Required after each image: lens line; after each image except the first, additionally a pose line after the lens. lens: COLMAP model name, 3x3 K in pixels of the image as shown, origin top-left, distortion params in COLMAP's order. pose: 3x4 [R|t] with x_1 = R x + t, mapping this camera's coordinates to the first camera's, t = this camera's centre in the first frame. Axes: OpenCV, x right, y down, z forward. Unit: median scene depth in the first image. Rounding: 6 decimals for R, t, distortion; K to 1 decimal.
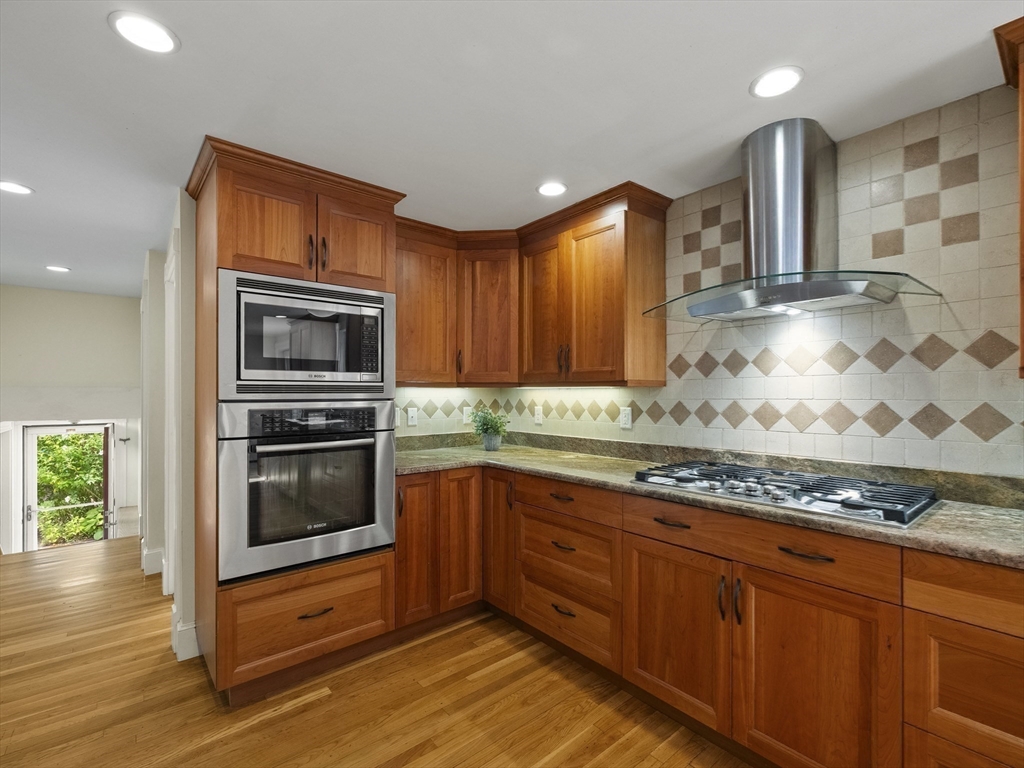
lens RADIAL K [[472.7, 0, 513.5], [0, 472.7, 384.8], [0, 0, 1]] dist [0.001355, 0.000675]
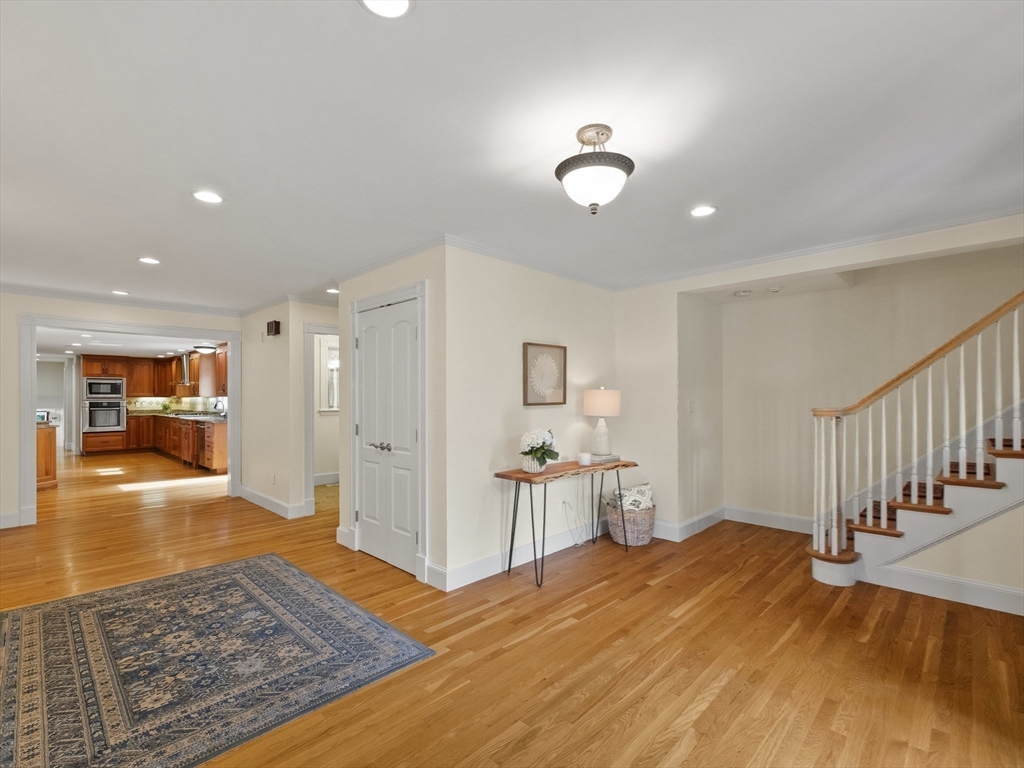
lens RADIAL K [[472.7, 0, 510.7], [0, 472.7, 393.4], [0, 0, 1]] dist [0.001355, 0.000675]
pose [[0.994739, 0.010969, 0.101848, 3.148664], [-0.011901, 0.999893, 0.008549, -0.125899], [-0.101743, -0.009716, 0.994763, -4.170131]]
